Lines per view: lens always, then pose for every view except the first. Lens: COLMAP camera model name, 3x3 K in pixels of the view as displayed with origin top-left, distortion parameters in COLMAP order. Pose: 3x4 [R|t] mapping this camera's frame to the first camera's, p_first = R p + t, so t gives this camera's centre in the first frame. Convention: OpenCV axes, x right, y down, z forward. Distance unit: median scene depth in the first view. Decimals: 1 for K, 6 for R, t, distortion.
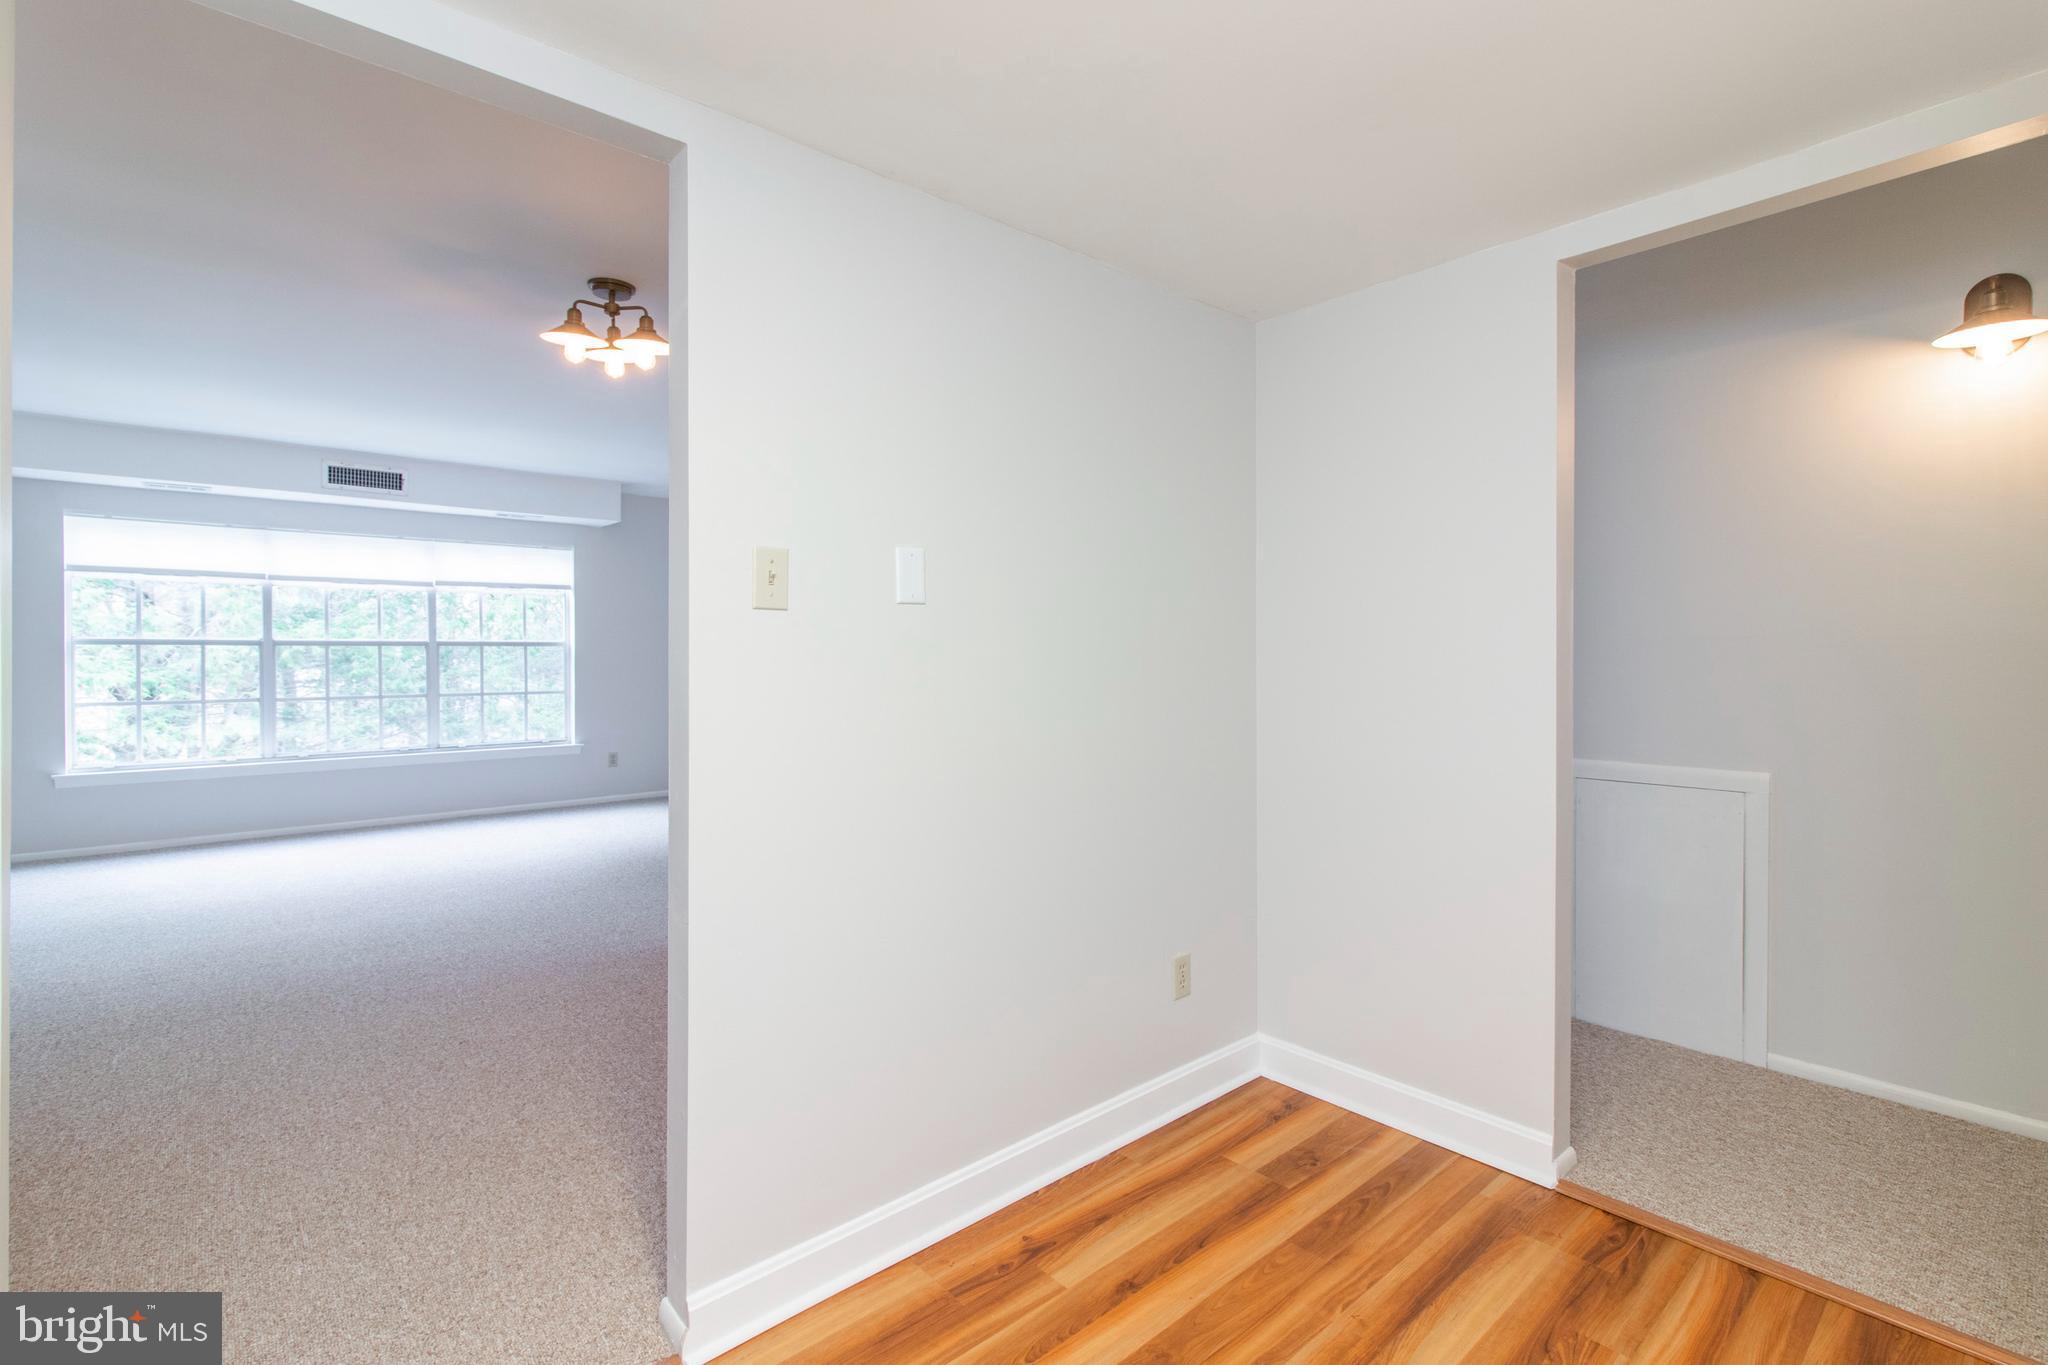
lens RADIAL K [[955.7, 0, 1027.3], [0, 955.7, 658.6], [0, 0, 1]] dist [0.004164, 0.000294]
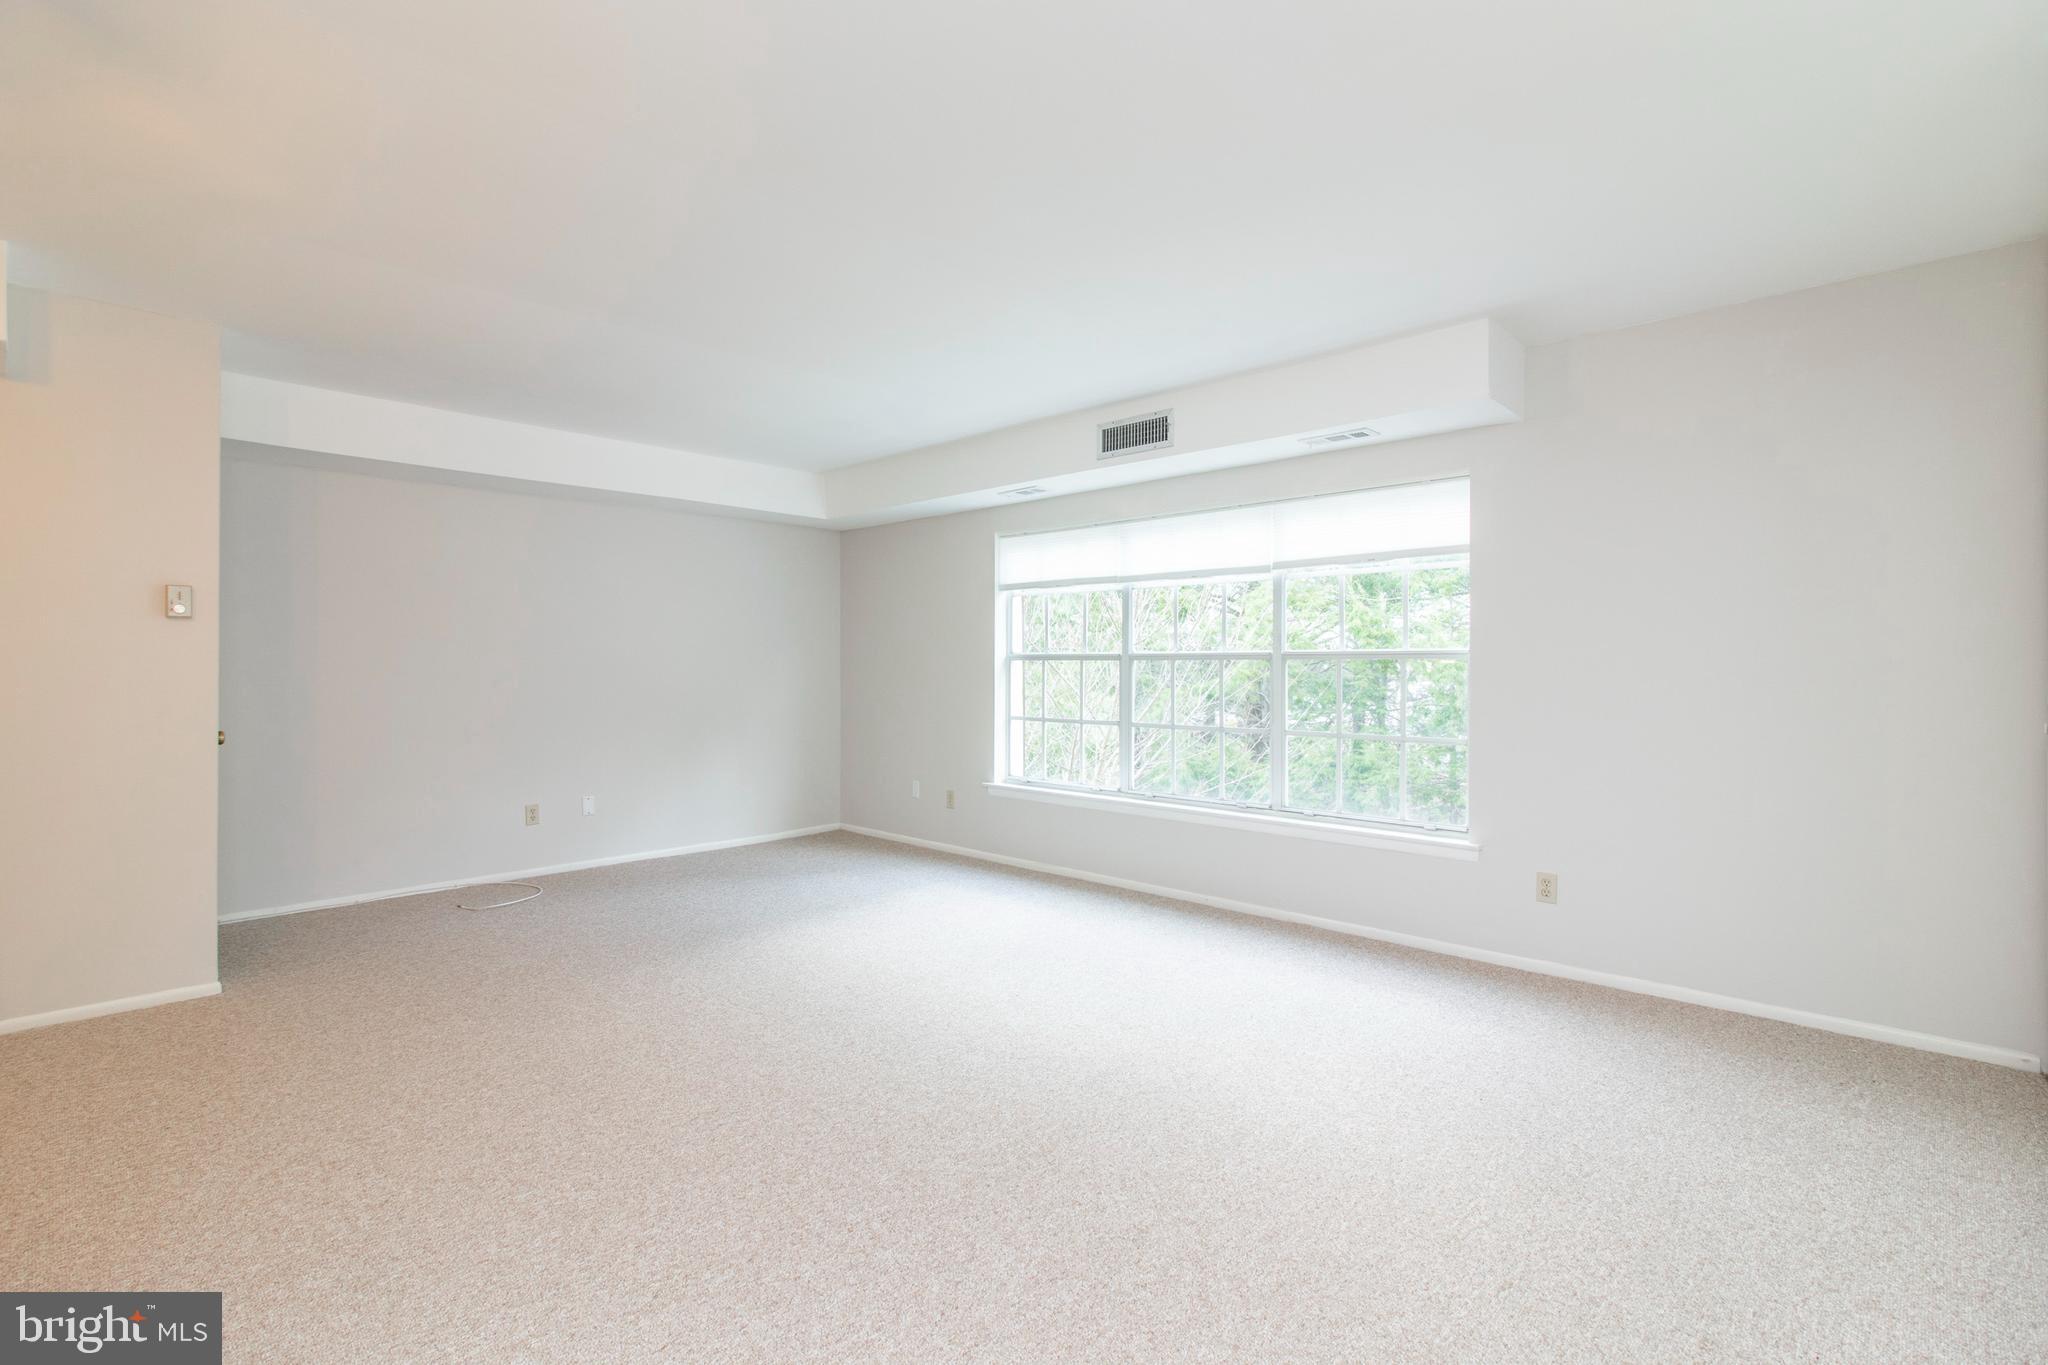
lens RADIAL K [[943.0, 0, 1026.6], [0, 943.0, 669.3], [0, 0, 1]] dist [-0.000583, -0.000317]
pose [[0.088606, 0.007142, -0.996041, 0.028467], [-0.006613, 0.999956, 0.006582, -0.009299], [0.996045, 0.006004, 0.088650, 0.763933]]
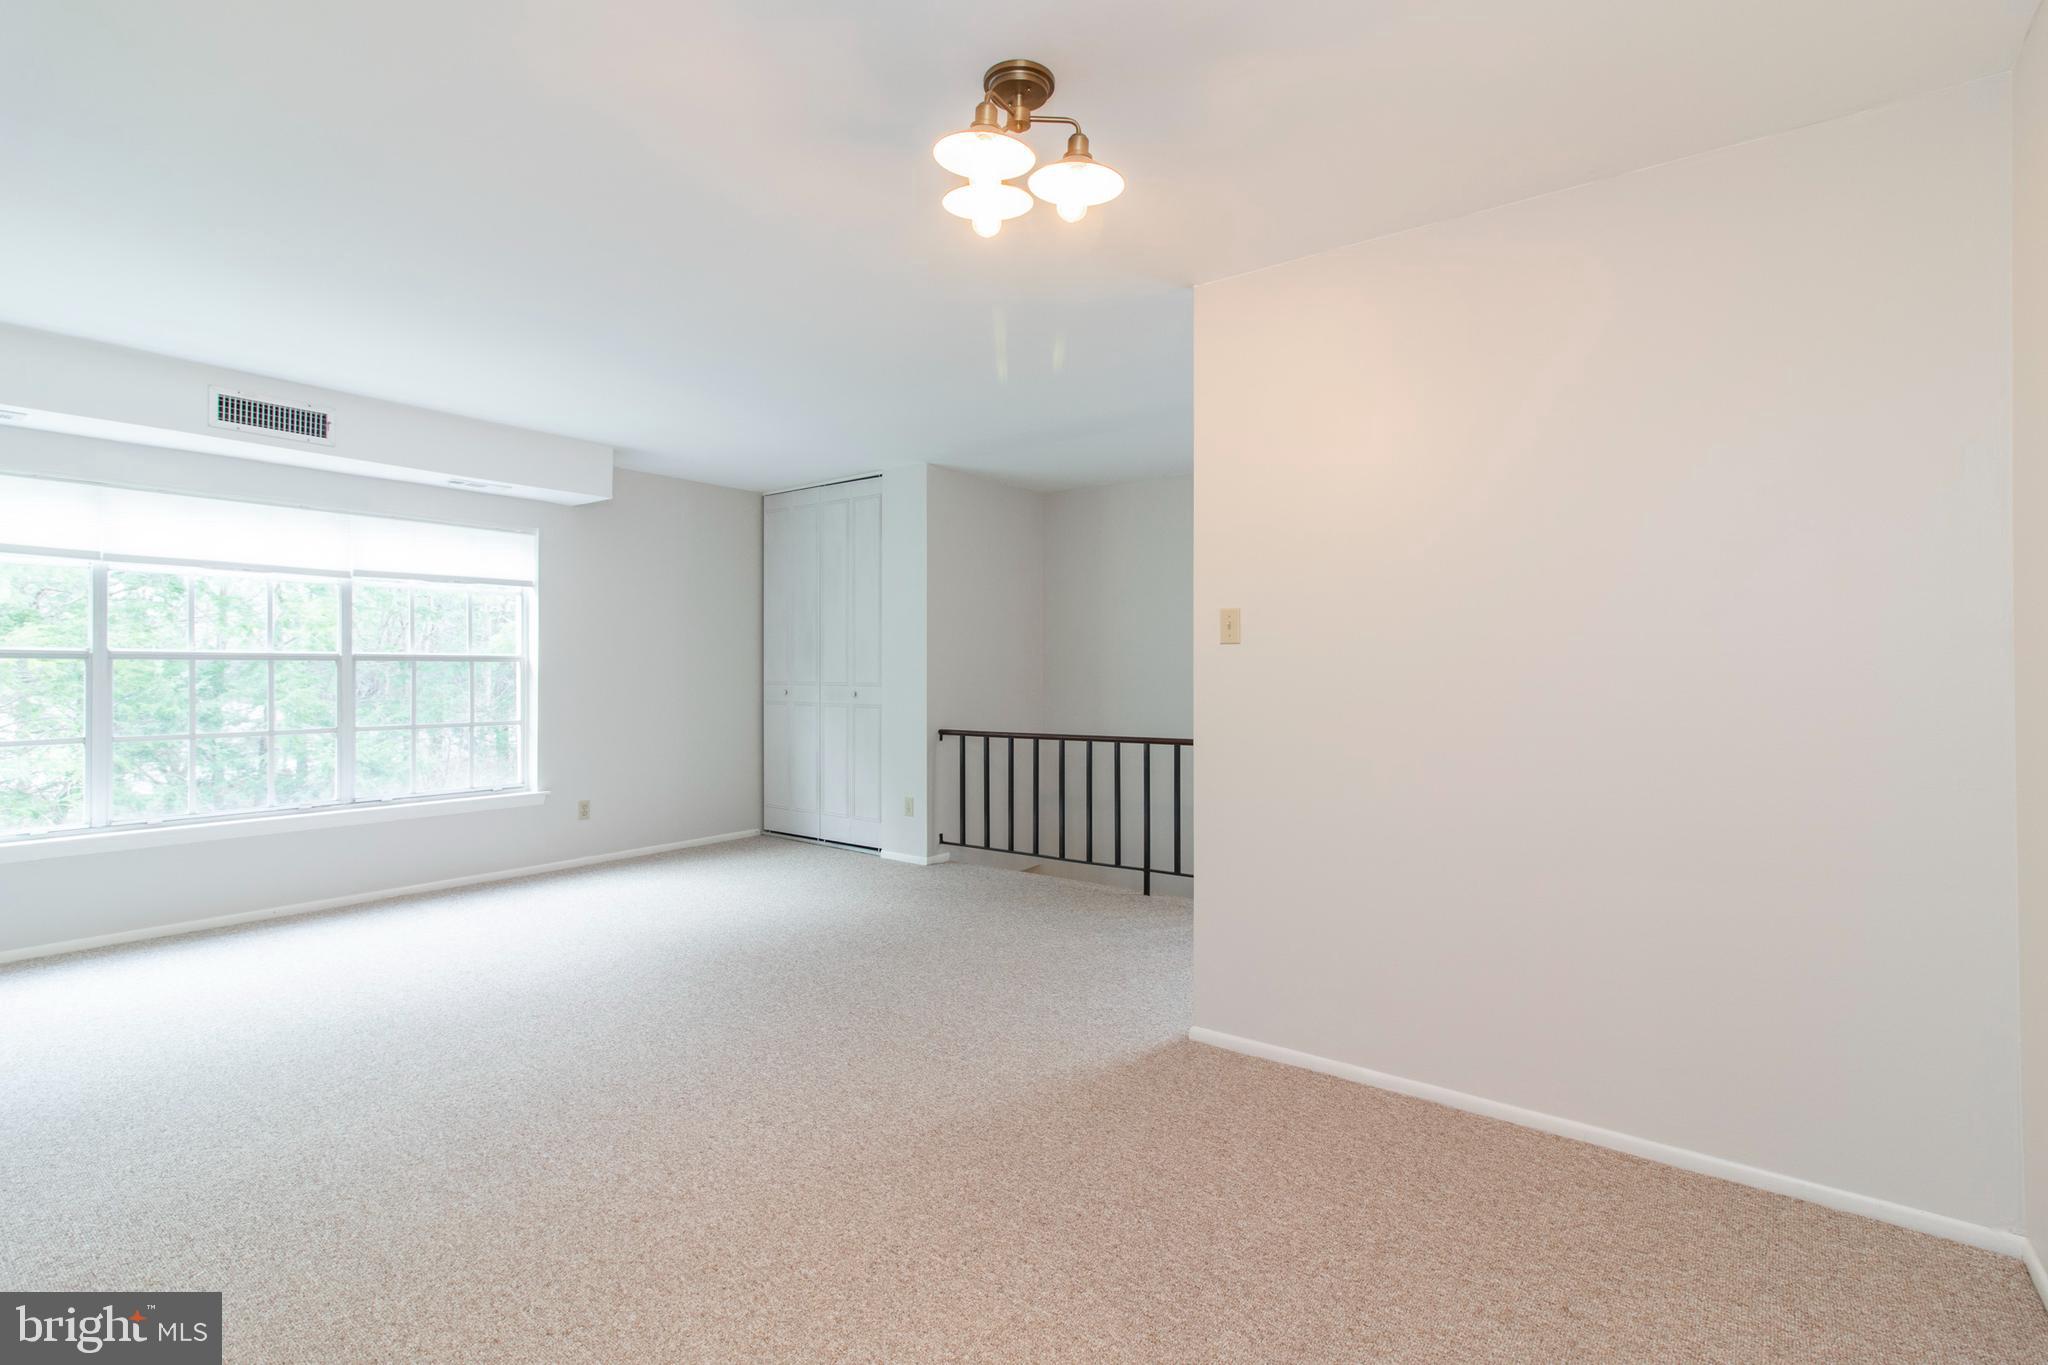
lens RADIAL K [[963.1, 0, 1023.0], [0, 963.1, 666.6], [0, 0, 1]] dist [0.002040, -0.000222]
pose [[0.979638, 0.003273, 0.200743, -0.270423], [-0.001503, 0.999959, -0.008972, -0.003071], [-0.200764, 0.008487, 0.979603, 0.192053]]
